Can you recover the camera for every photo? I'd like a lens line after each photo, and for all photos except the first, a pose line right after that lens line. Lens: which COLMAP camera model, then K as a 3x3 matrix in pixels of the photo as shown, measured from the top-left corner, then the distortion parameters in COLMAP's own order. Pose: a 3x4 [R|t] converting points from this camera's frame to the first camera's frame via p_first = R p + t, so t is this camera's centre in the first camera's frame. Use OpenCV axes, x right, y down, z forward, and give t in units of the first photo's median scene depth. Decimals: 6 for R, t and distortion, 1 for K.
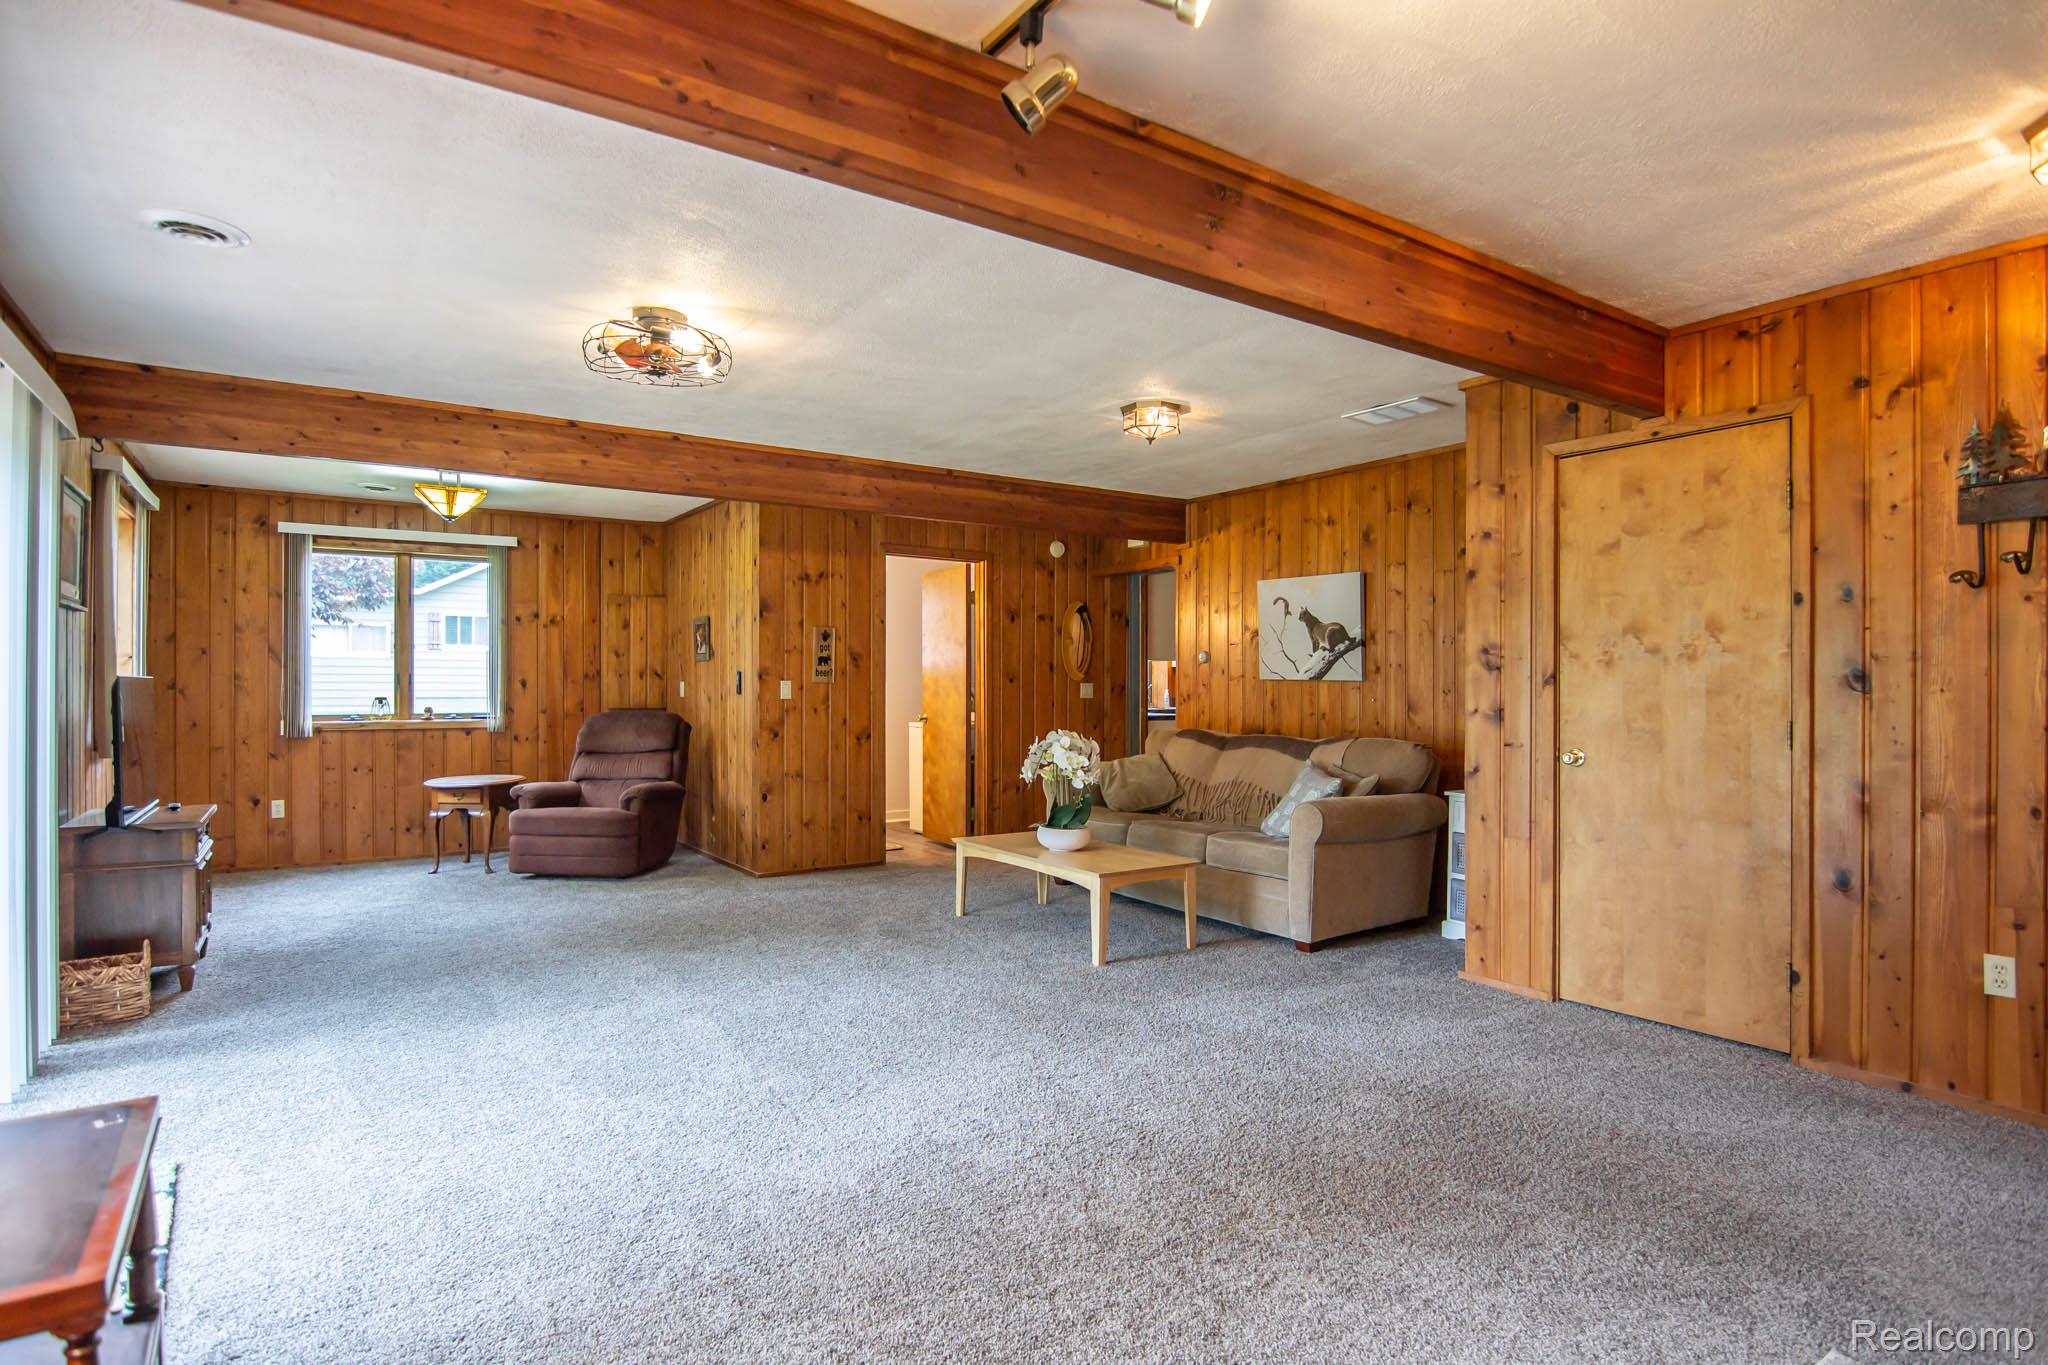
lens RADIAL K [[1086.9, 0, 1024.0], [0, 1086.9, 682.5], [0, 0, 1]] dist [-0.002002, -0.000425]
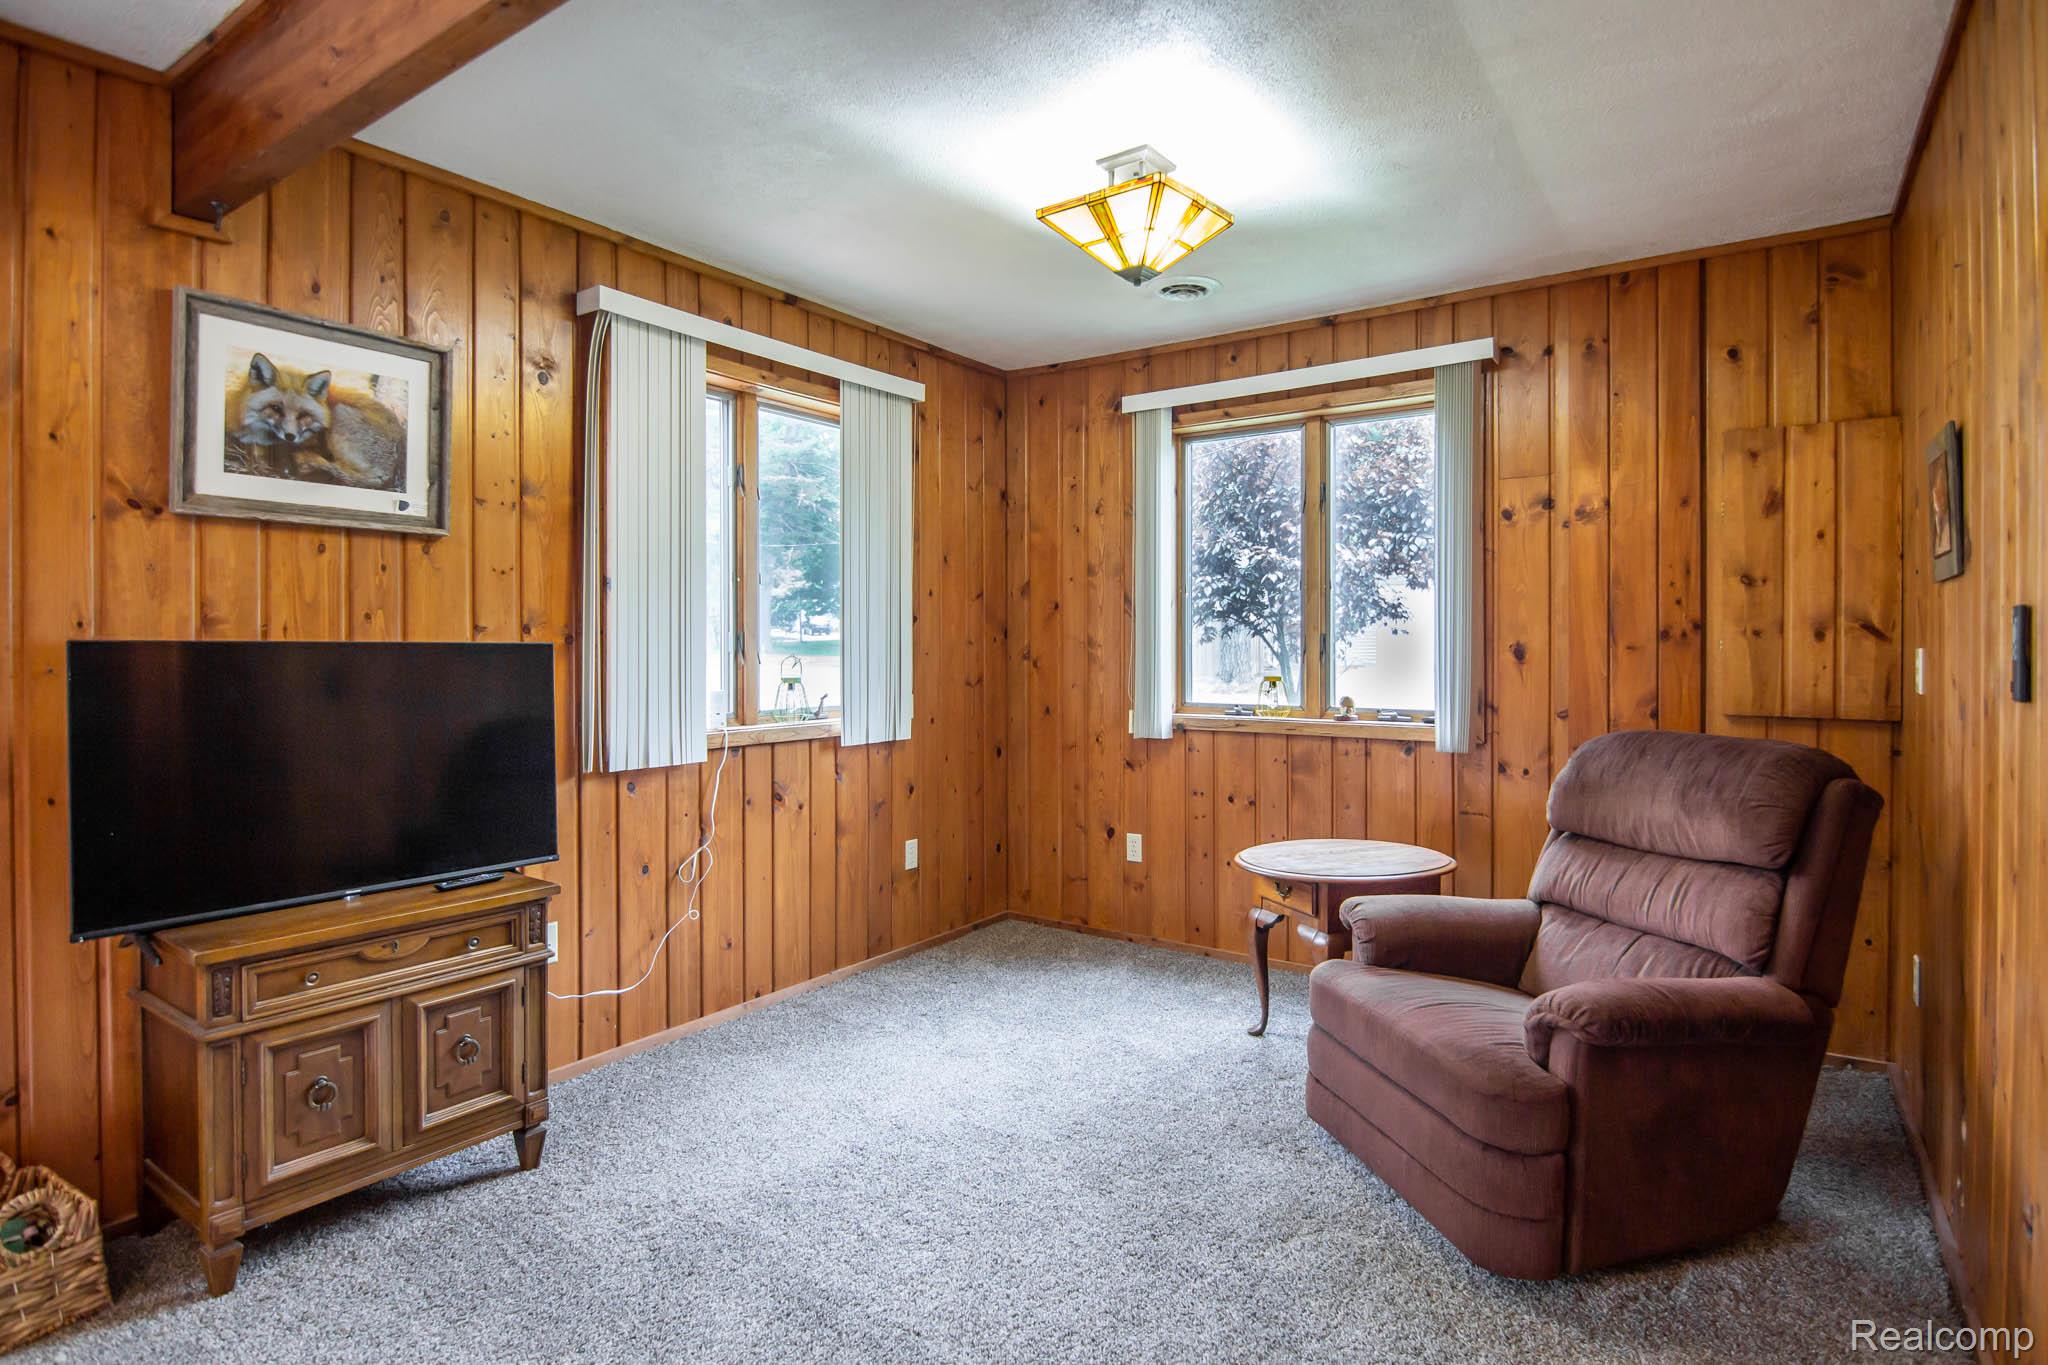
lens RADIAL K [[1042.9, 0, 1030.2], [0, 1042.9, 656.7], [0, 0, 1]] dist [-0.025810, 0.000180]
pose [[0.359416, 0.006373, -0.933156, -0.127162], [0.001096, 0.999973, 0.007252, -0.000722], [0.933177, -0.003629, 0.359399, 0.678568]]
